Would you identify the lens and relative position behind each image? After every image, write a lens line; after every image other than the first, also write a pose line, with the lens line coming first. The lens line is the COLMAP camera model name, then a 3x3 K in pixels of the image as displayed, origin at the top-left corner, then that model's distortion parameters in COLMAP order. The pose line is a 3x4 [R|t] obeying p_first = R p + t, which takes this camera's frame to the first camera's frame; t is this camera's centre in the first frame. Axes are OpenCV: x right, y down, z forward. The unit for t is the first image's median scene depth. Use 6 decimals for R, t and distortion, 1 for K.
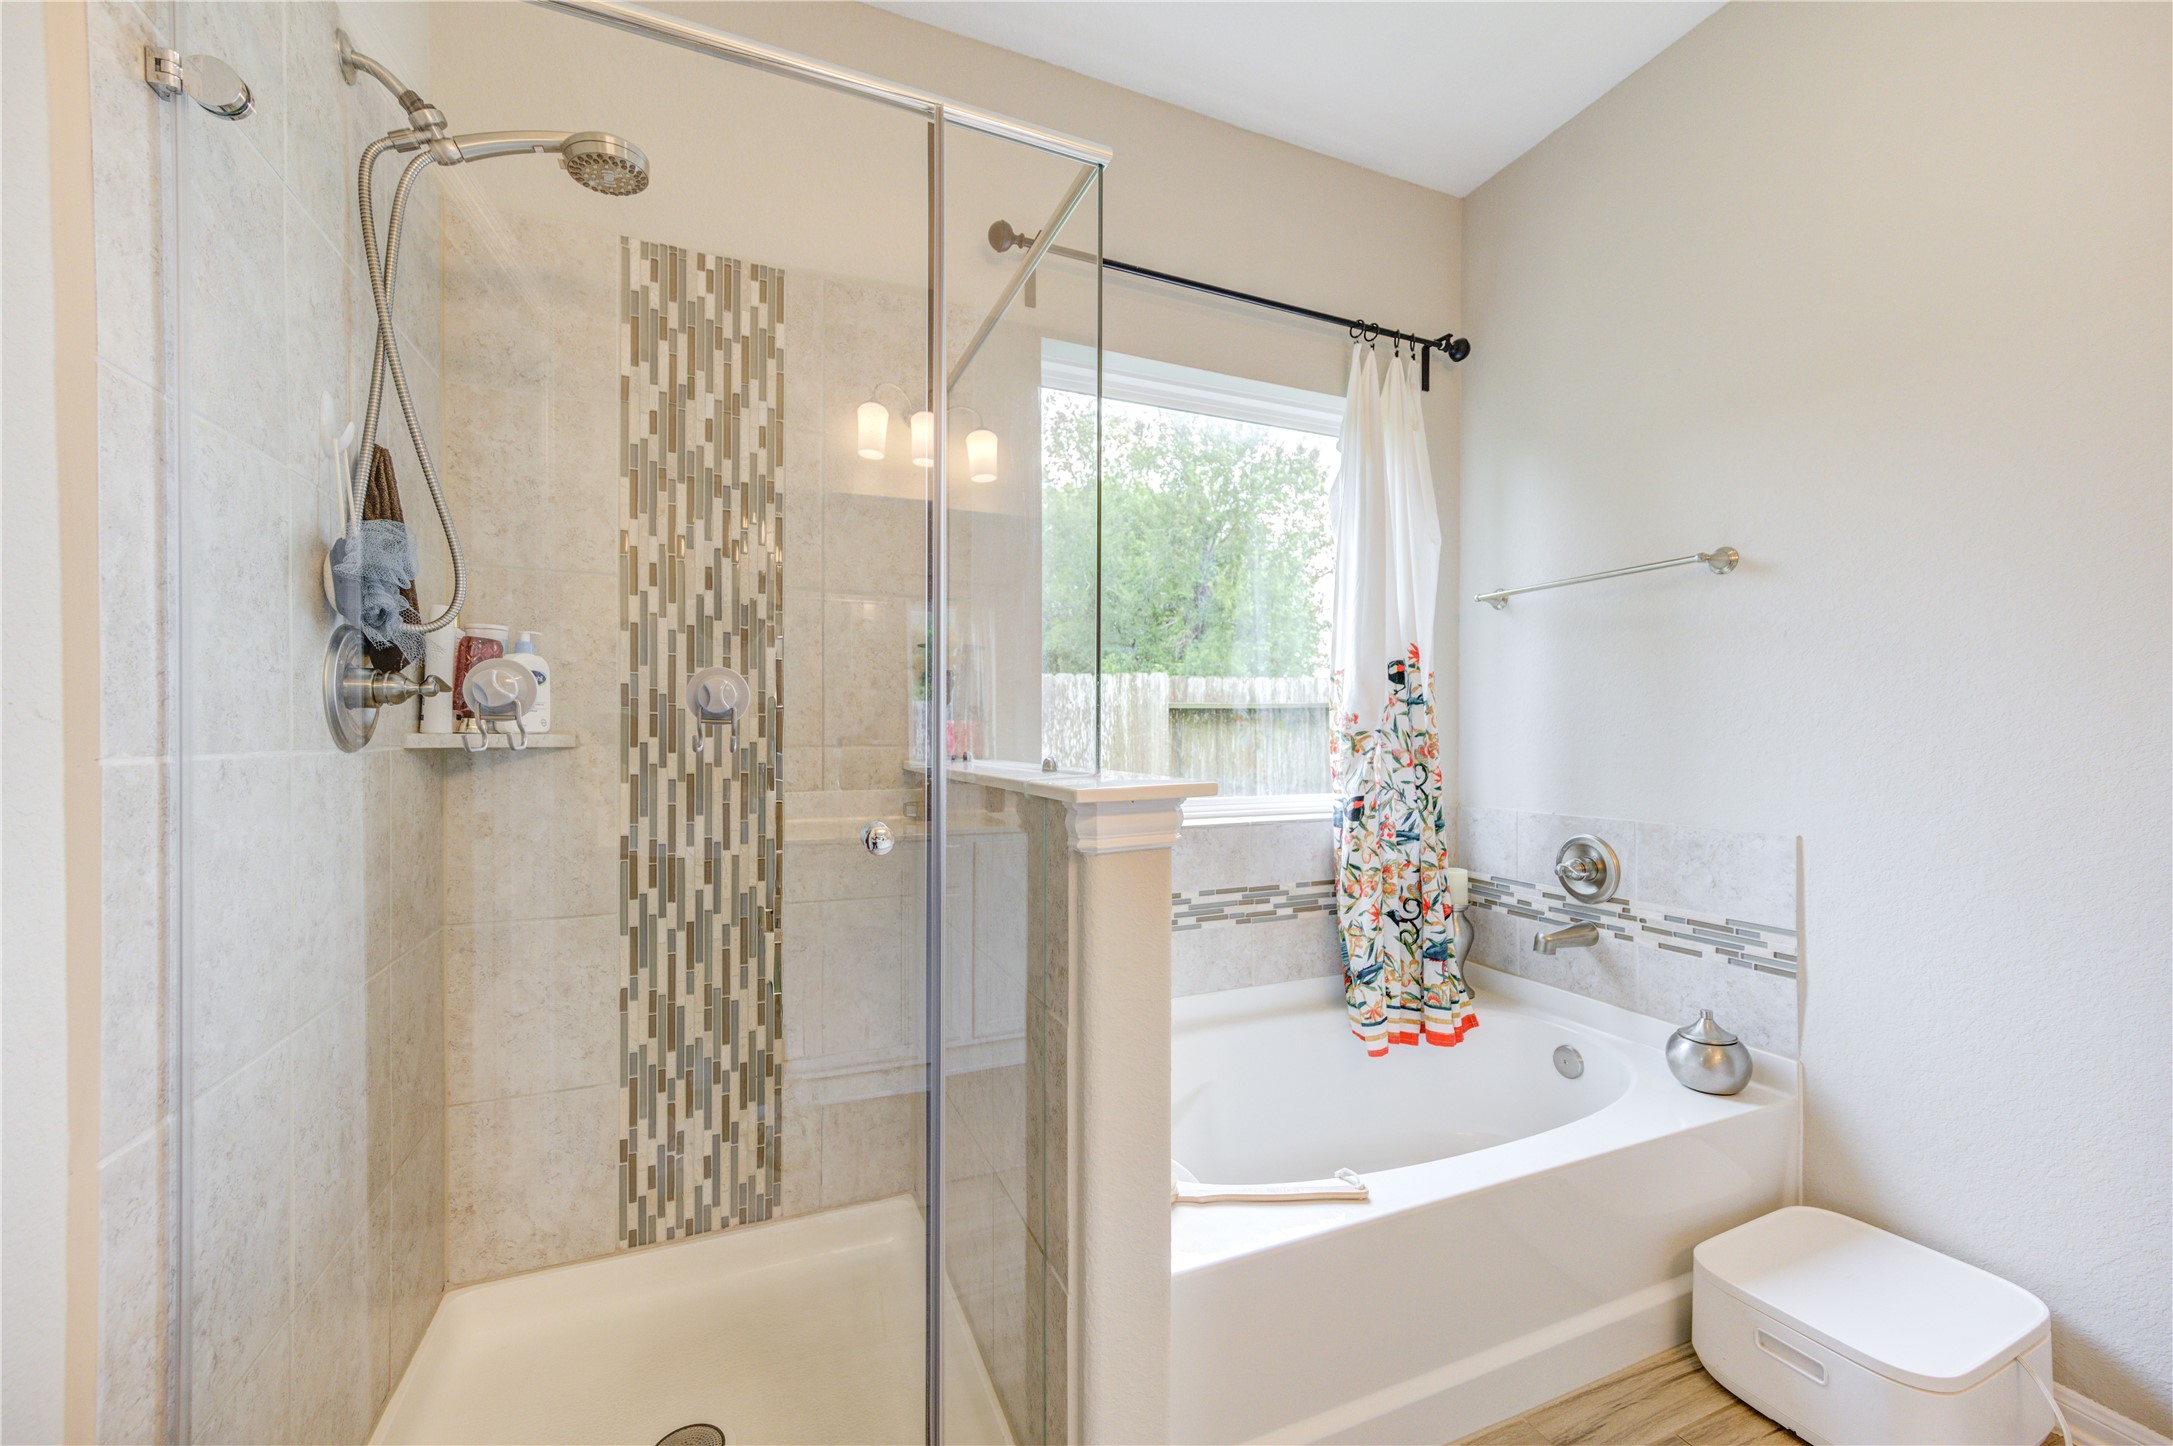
lens RADIAL K [[852.7, 0, 1089.3], [0, 852.7, 735.2], [0, 0, 1]] dist [0.005830, -0.001212]
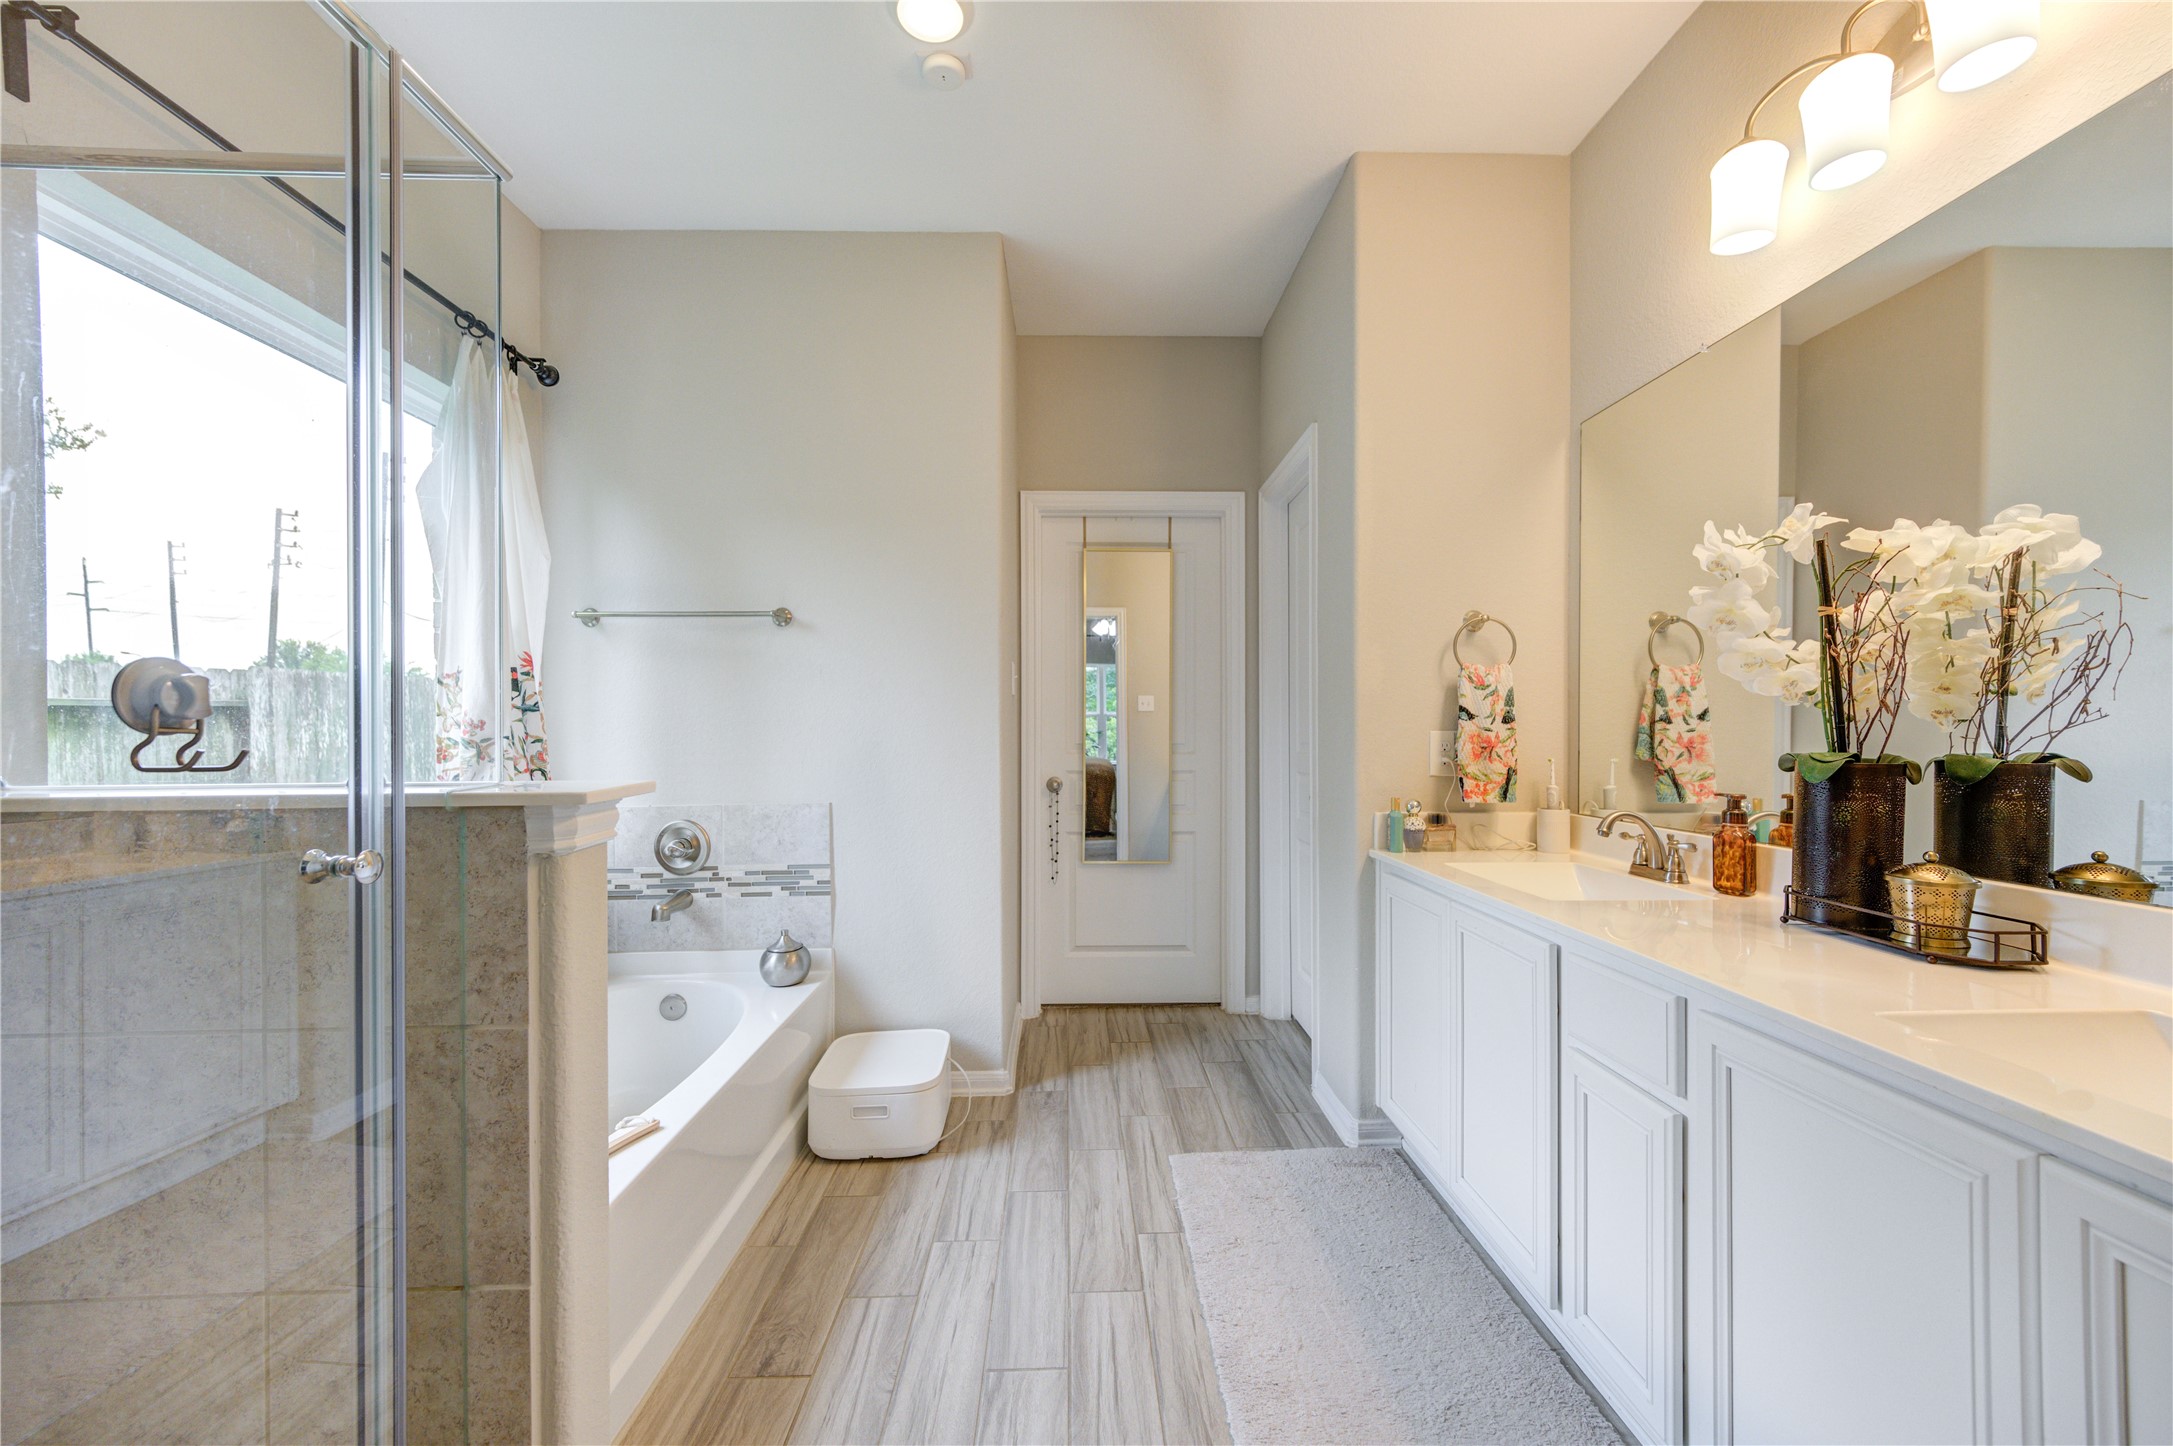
lens RADIAL K [[852.7, 0, 1095.8], [0, 852.7, 733.8], [0, 0, 1]] dist [0.005830, -0.001212]
pose [[0.358552, -0.004269, 0.933500, -0.373062], [0.011582, 0.999933, 0.000124, -0.001576], [-0.933438, 0.010767, 0.358578, -0.005009]]
